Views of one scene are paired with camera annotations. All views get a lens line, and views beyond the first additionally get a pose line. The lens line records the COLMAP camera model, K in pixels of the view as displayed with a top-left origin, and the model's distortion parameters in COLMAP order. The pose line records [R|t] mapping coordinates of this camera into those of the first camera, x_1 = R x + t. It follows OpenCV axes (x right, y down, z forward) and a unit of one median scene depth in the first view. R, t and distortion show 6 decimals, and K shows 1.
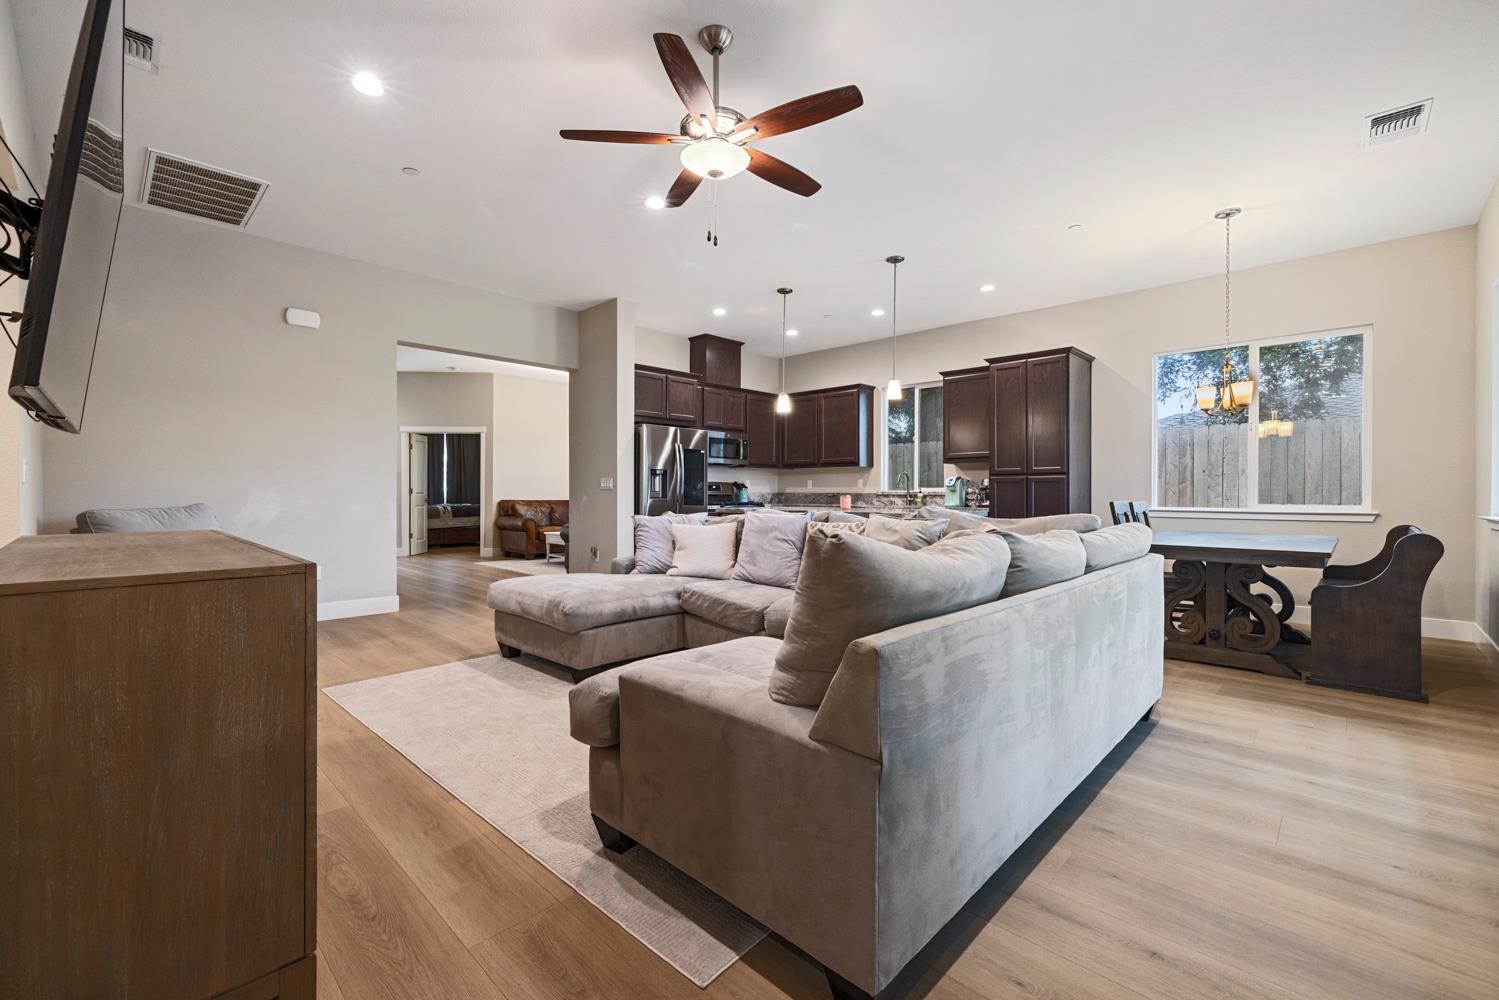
lens RADIAL K [[631.1, 0, 749.0], [0, 631.1, 492.6], [0, 0, 1]] dist [0.000248, 0.000121]
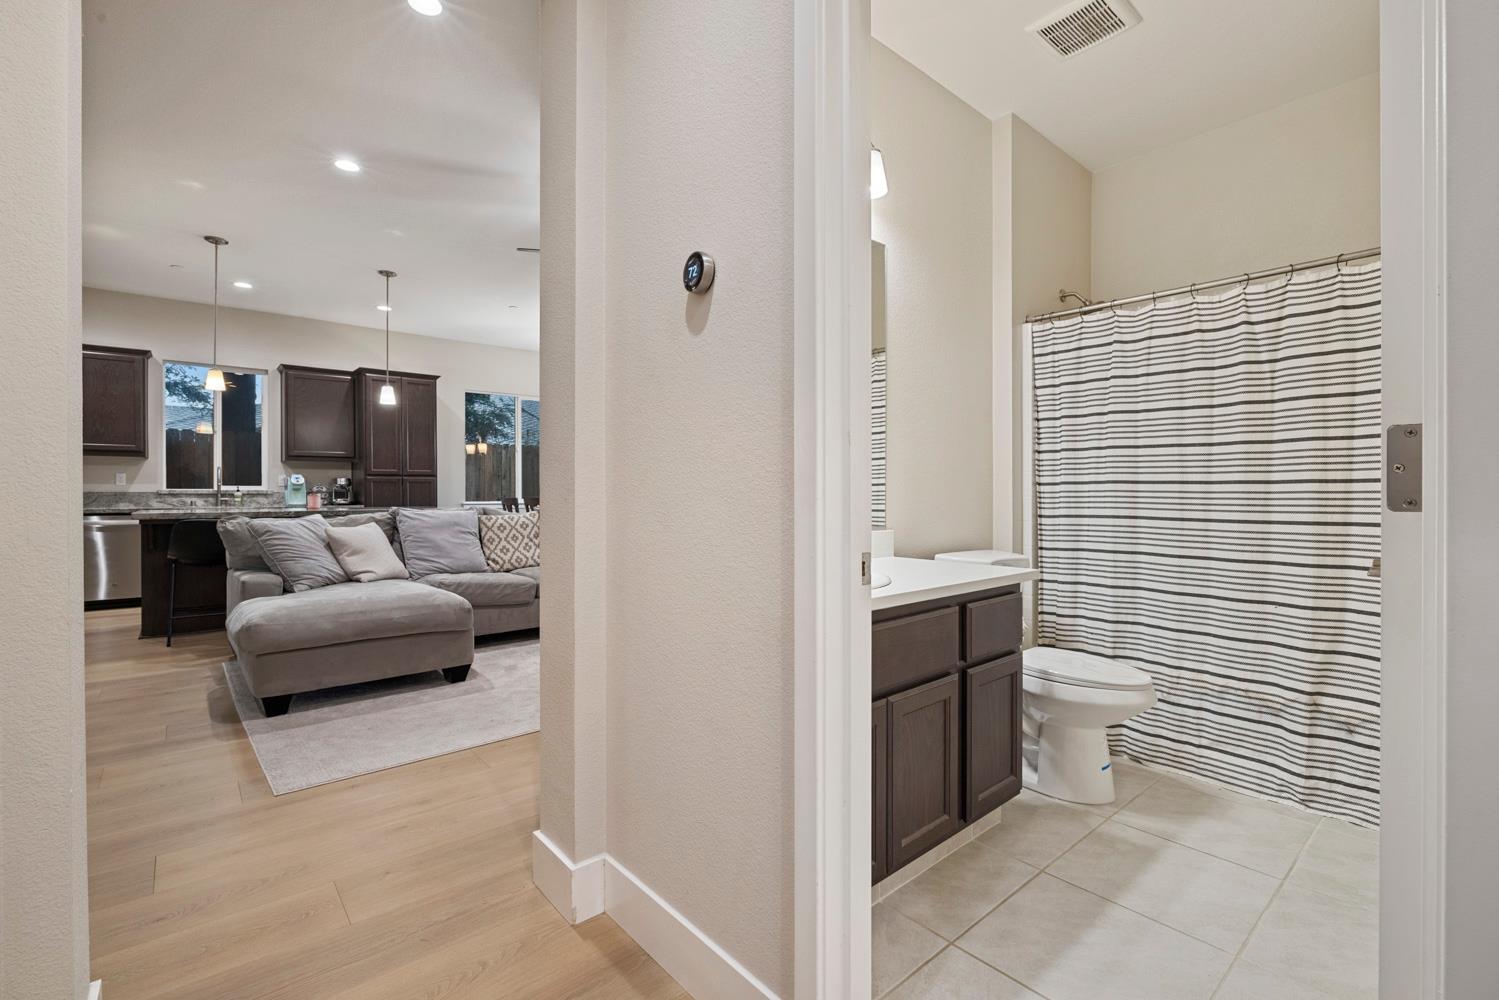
lens RADIAL K [[663.1, 0, 748.1], [0, 663.1, 492.9], [0, 0, 1]] dist [-0.004030, 0.000280]
pose [[0.085292, -0.005805, 0.996339, -0.594134], [-0.000143, 0.999983, 0.005839, -0.003129], [-0.996356, -0.000641, 0.085290, 0.205663]]
